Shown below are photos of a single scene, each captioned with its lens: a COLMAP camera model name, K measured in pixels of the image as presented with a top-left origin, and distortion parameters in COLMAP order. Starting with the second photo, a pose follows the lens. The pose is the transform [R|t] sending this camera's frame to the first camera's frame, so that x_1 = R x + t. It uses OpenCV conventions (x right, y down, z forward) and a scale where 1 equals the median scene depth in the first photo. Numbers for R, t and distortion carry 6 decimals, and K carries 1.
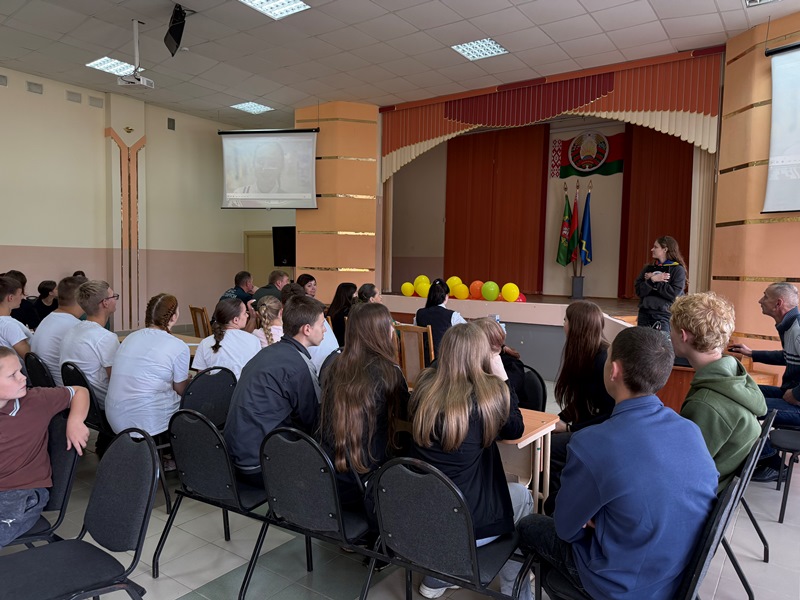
lens RADIAL K [[564.8, 0, 400.0], [0, 564.8, 300.0], [0, 0, 1]] dist [0.066365, -0.080966]
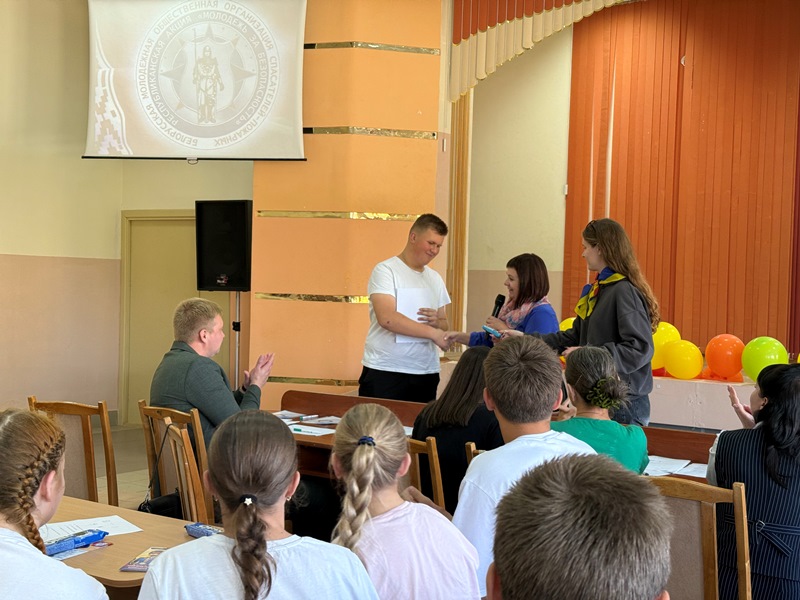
lens RADIAL K [[1121.3, 0, 400.0], [0, 1121.3, 300.0], [0, 0, 1]] dist [-0.008496, 0.704892]
pose [[0.999818, 0.011928, 0.014887, -0.084617], [-0.011160, 0.998656, -0.050608, -0.010628], [-0.015470, 0.050432, 0.998608, 0.143533]]
